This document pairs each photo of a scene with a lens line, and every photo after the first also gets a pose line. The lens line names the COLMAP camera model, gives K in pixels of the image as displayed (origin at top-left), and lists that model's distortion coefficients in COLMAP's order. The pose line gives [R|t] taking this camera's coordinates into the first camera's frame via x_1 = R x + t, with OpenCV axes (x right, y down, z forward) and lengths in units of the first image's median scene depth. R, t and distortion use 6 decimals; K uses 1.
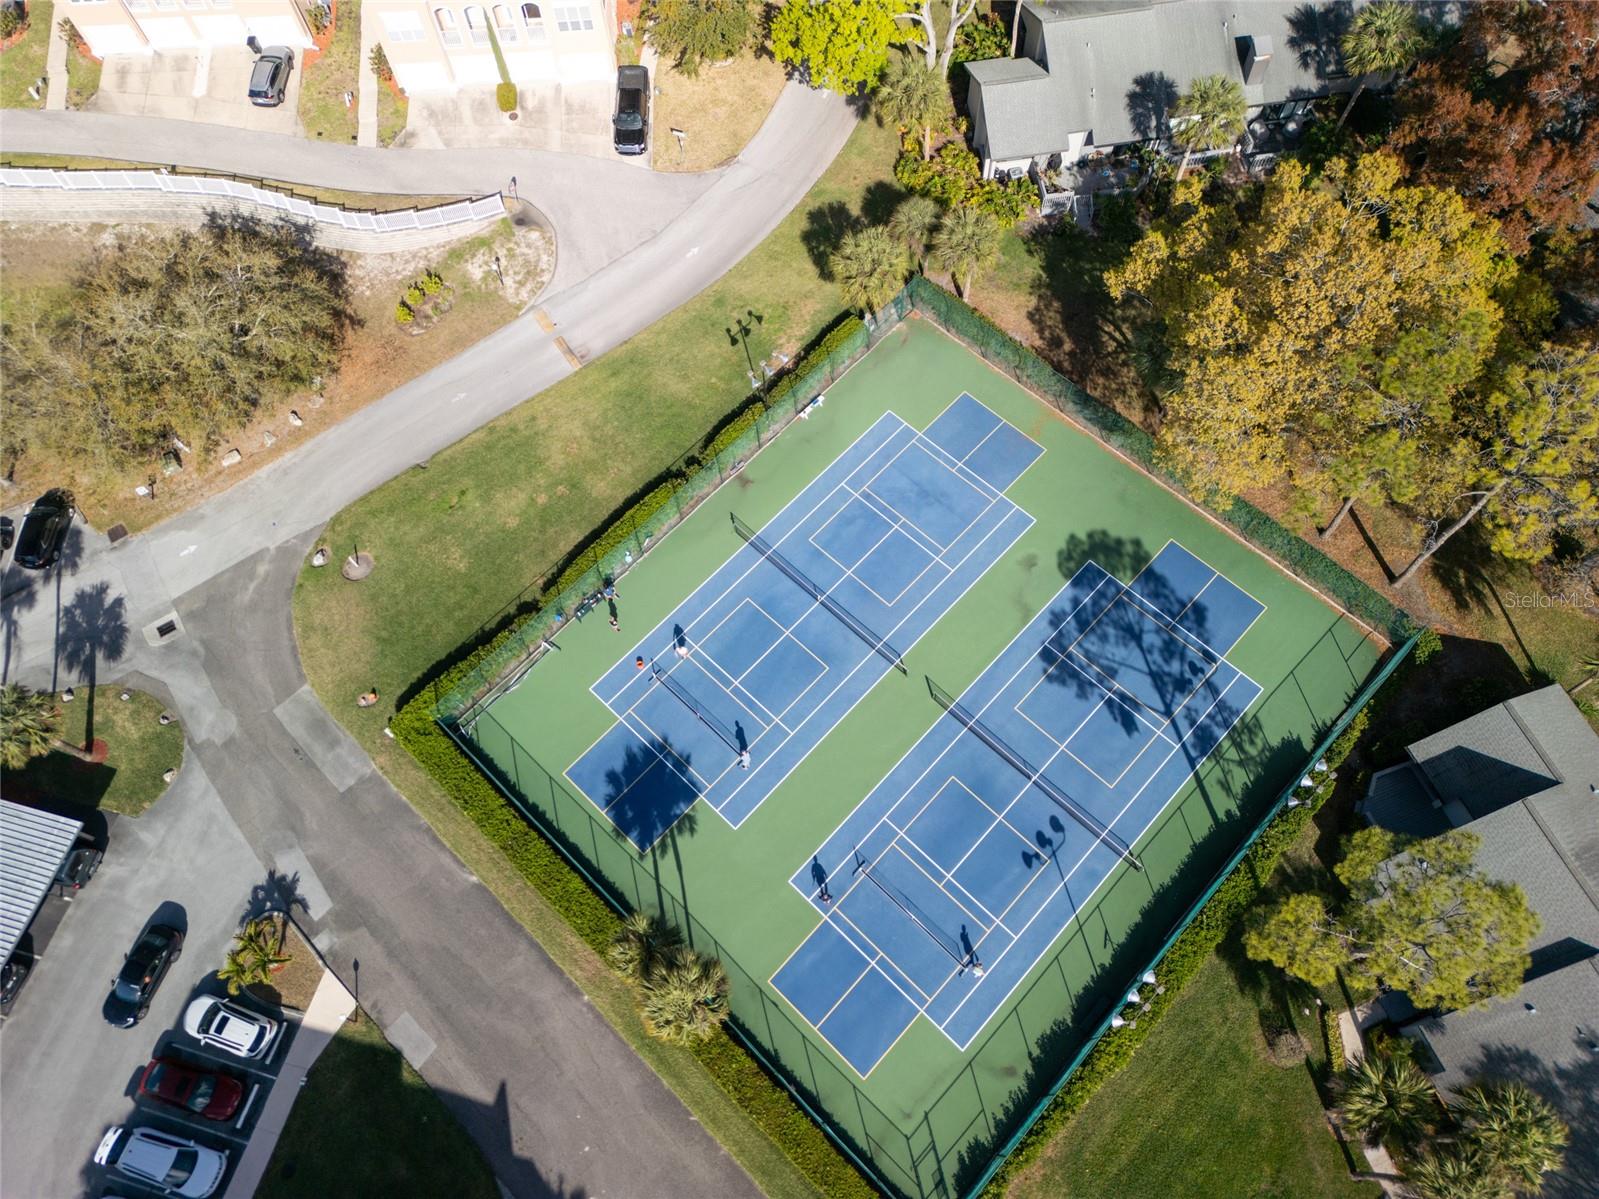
lens RADIAL K [[1122.9, 0, 801.3], [0, 1122.9, 609.7], [0, 0, 1]] dist [0.060146, -0.043208]
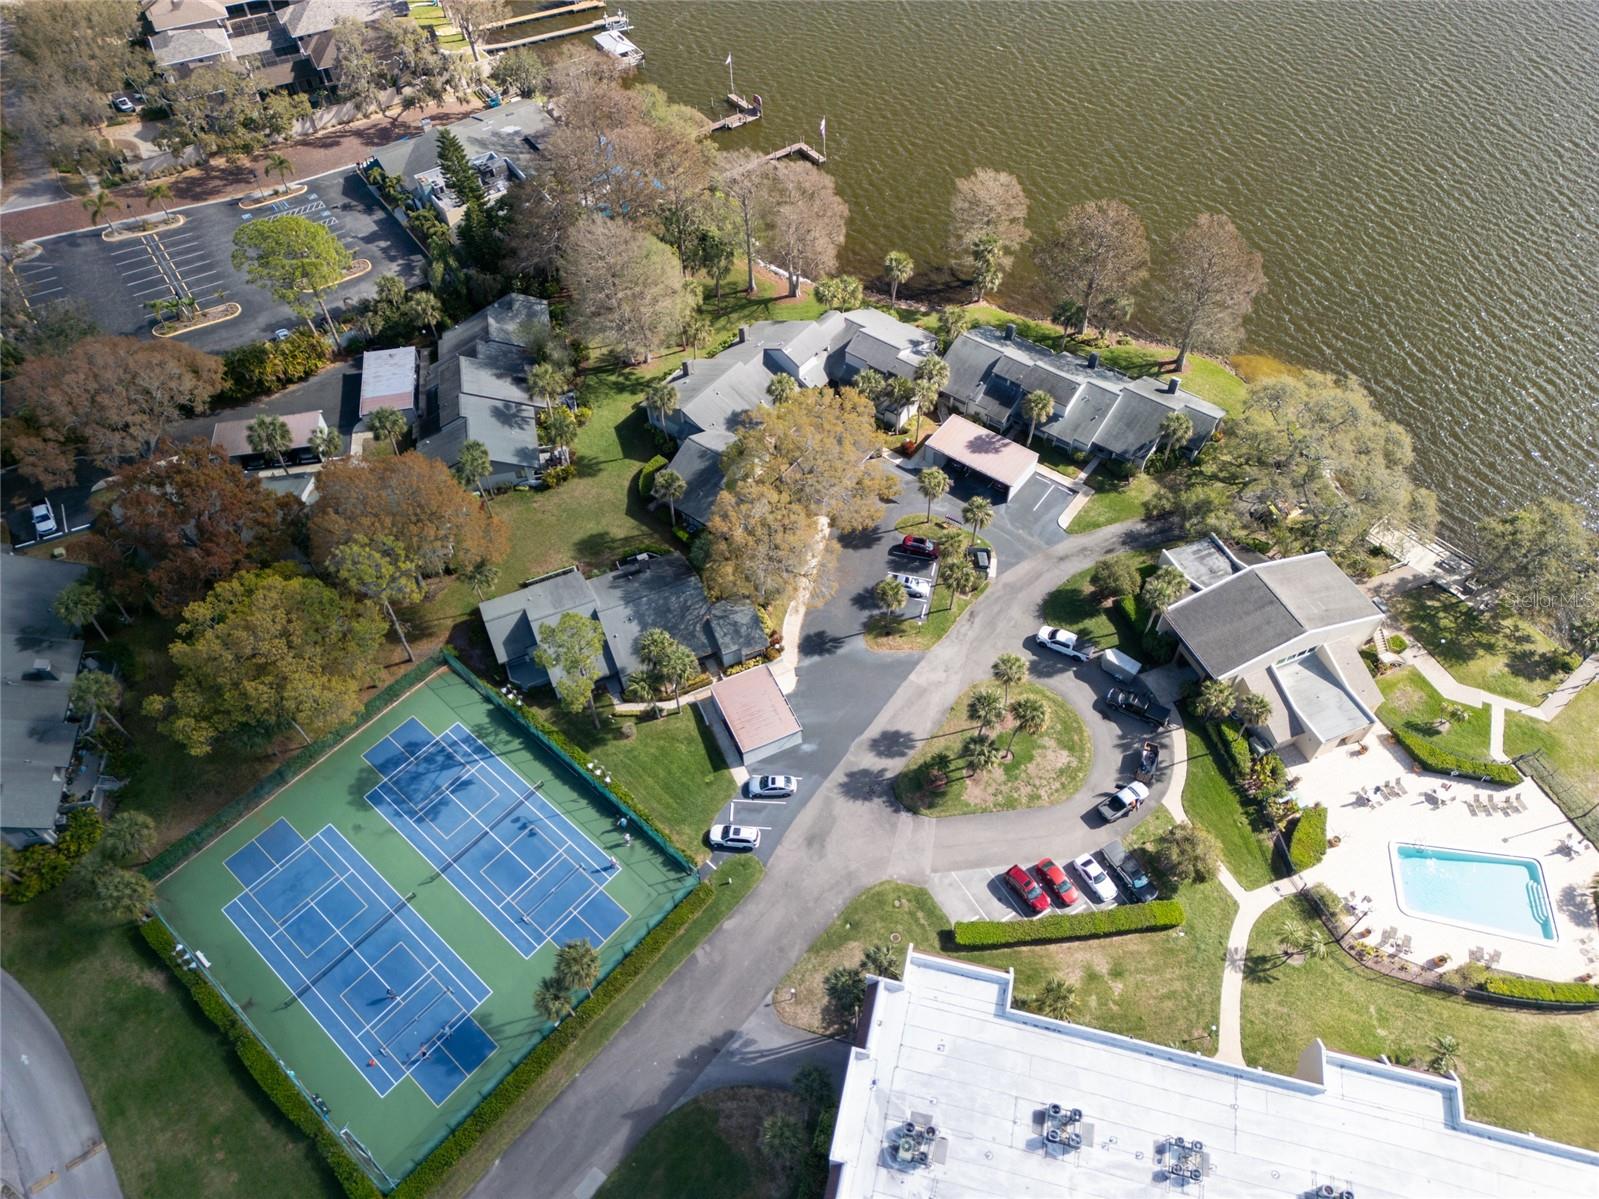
lens RADIAL K [[1122.9, 0, 799.0], [0, 1122.9, 605.6], [0, 0, 1]] dist [0.060146, -0.043208]
pose [[-0.030588, -0.767062, 0.640844, -0.685333], [0.913718, 0.238452, 0.329029, -0.079786], [-0.405196, 0.595615, 0.693584, -0.683109]]
